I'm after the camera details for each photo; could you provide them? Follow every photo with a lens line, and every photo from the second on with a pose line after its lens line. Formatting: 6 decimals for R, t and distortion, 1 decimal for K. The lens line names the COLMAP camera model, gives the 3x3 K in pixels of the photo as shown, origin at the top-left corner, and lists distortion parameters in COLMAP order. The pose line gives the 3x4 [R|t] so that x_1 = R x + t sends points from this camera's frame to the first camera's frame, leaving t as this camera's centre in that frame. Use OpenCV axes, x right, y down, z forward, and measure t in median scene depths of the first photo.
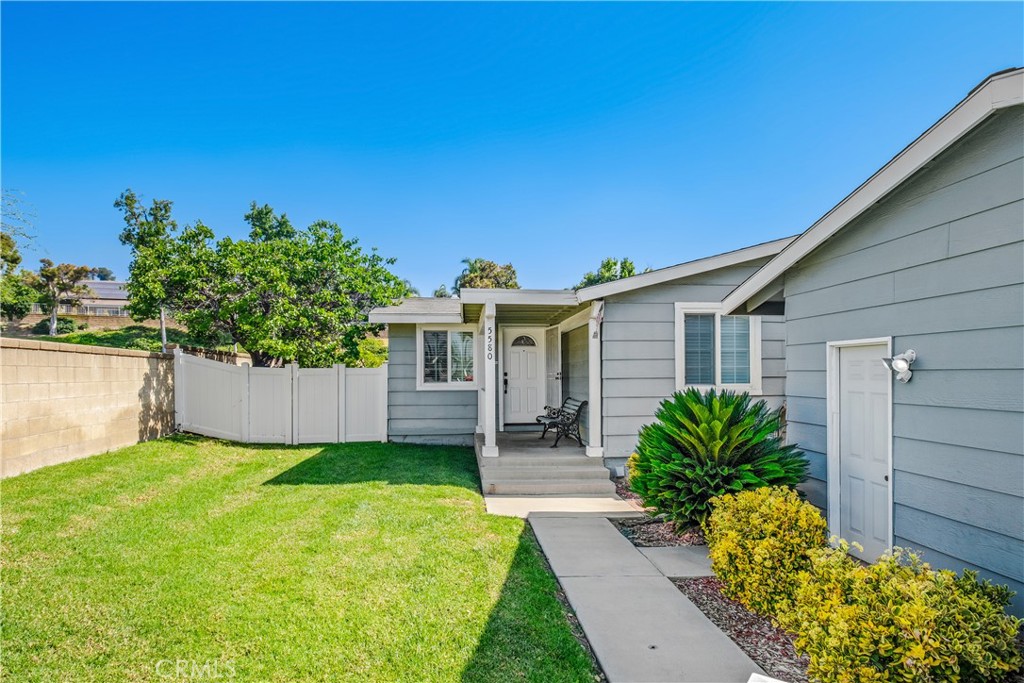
lens RADIAL K [[649.6, 0, 478.9], [0, 649.6, 357.3], [0, 0, 1]] dist [-0.009468, 0.002499]
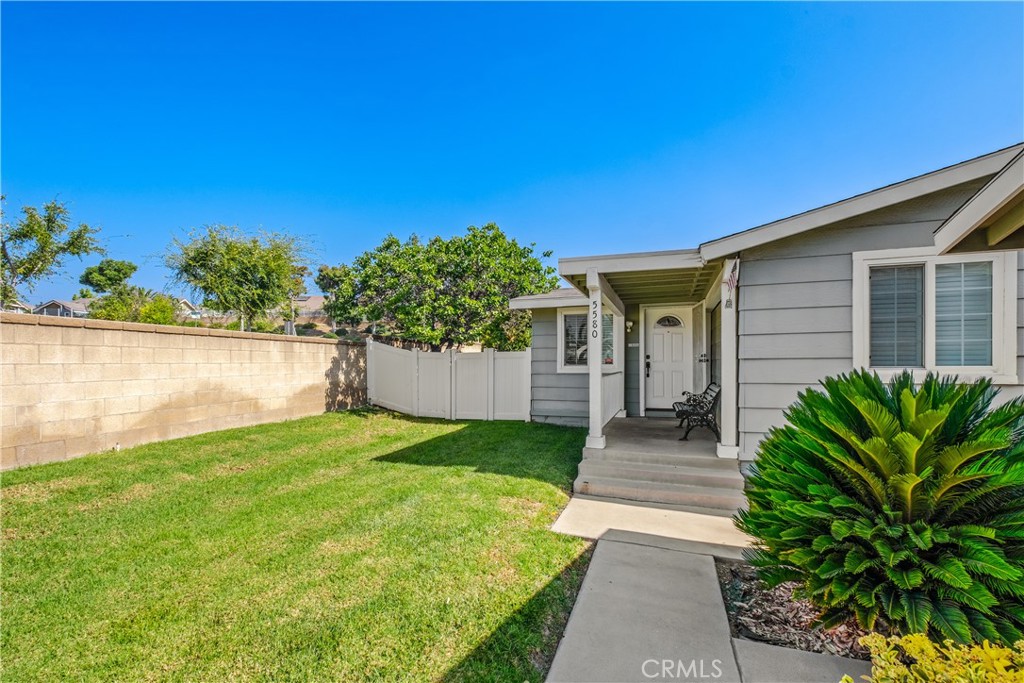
lens RADIAL K [[444.6, 0, 514.5], [0, 444.6, 363.7], [0, 0, 1]] dist [-0.005438, -0.001102]
pose [[0.910724, 0.000113, -0.413015, 0.161697], [0.010929, 0.999643, 0.024371, 0.021790], [0.412871, -0.026709, 0.910398, 0.393753]]
